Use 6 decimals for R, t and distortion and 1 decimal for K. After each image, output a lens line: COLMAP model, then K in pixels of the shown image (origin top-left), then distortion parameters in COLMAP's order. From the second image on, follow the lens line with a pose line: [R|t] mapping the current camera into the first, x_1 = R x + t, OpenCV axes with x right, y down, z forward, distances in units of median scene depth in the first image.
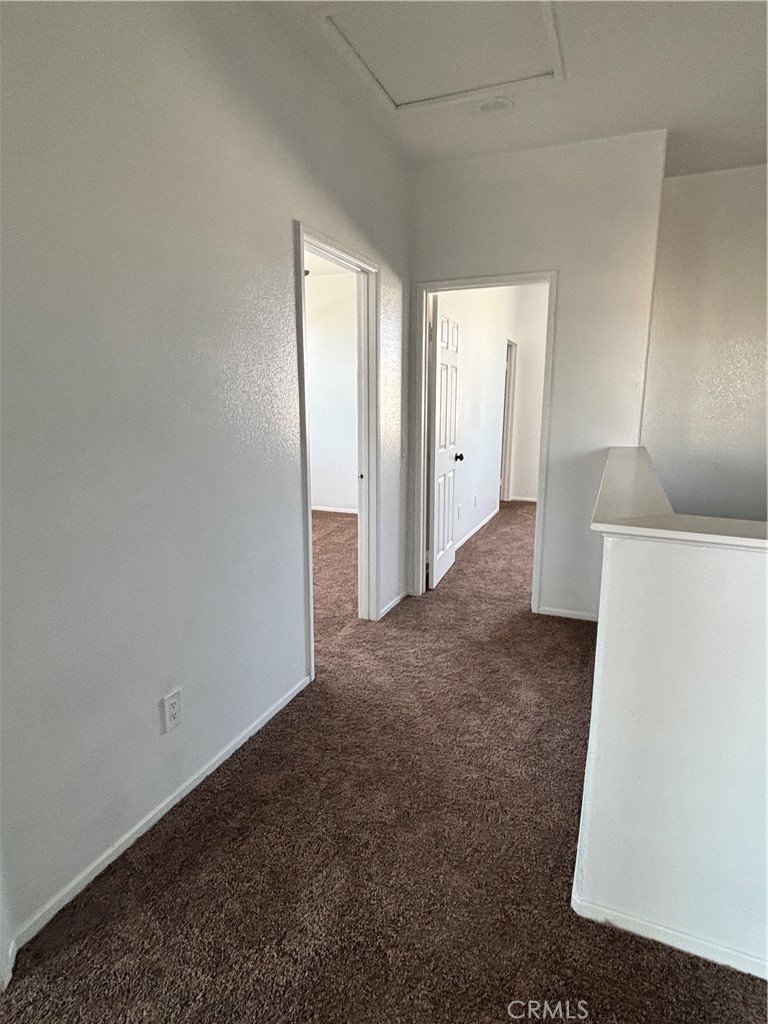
lens RADIAL K [[555.8, 0, 385.9], [0, 555.8, 514.8], [0, 0, 1]] dist [0.003076, -0.011613]
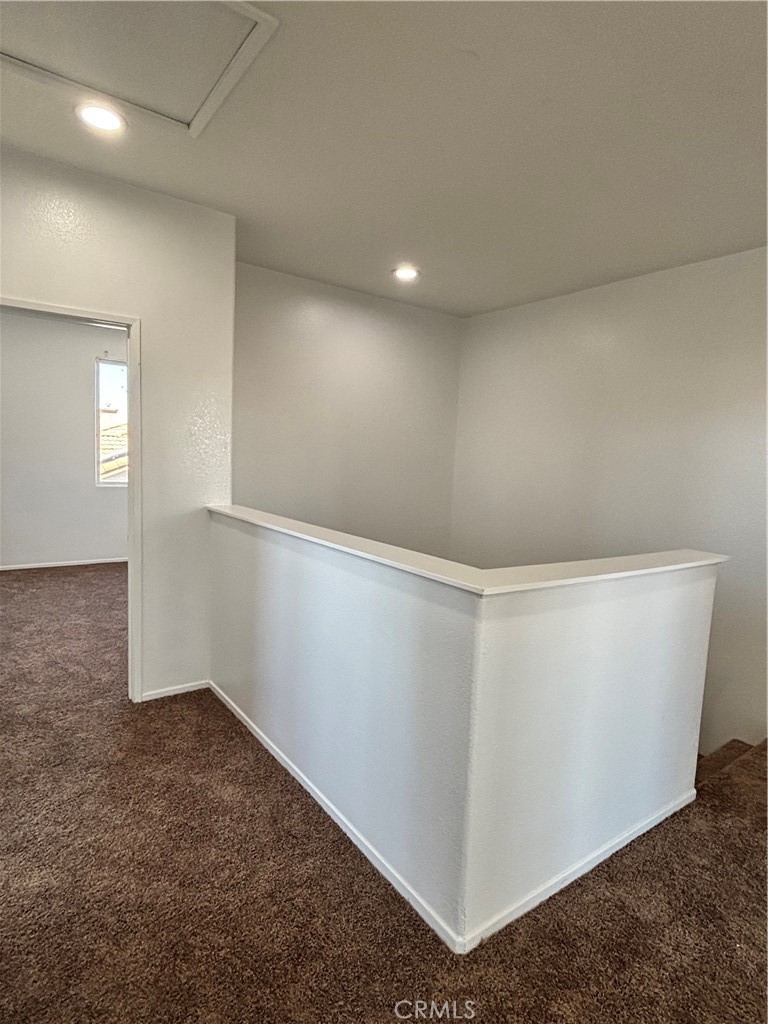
lens RADIAL K [[555.8, 0, 385.9], [0, 555.8, 514.8], [0, 0, 1]] dist [0.003076, -0.011613]
pose [[0.514263, -0.071104, 0.854680, -0.301958], [0.134181, 0.990955, 0.001705, -0.073425], [-0.847071, 0.113805, 0.519152, 0.242137]]
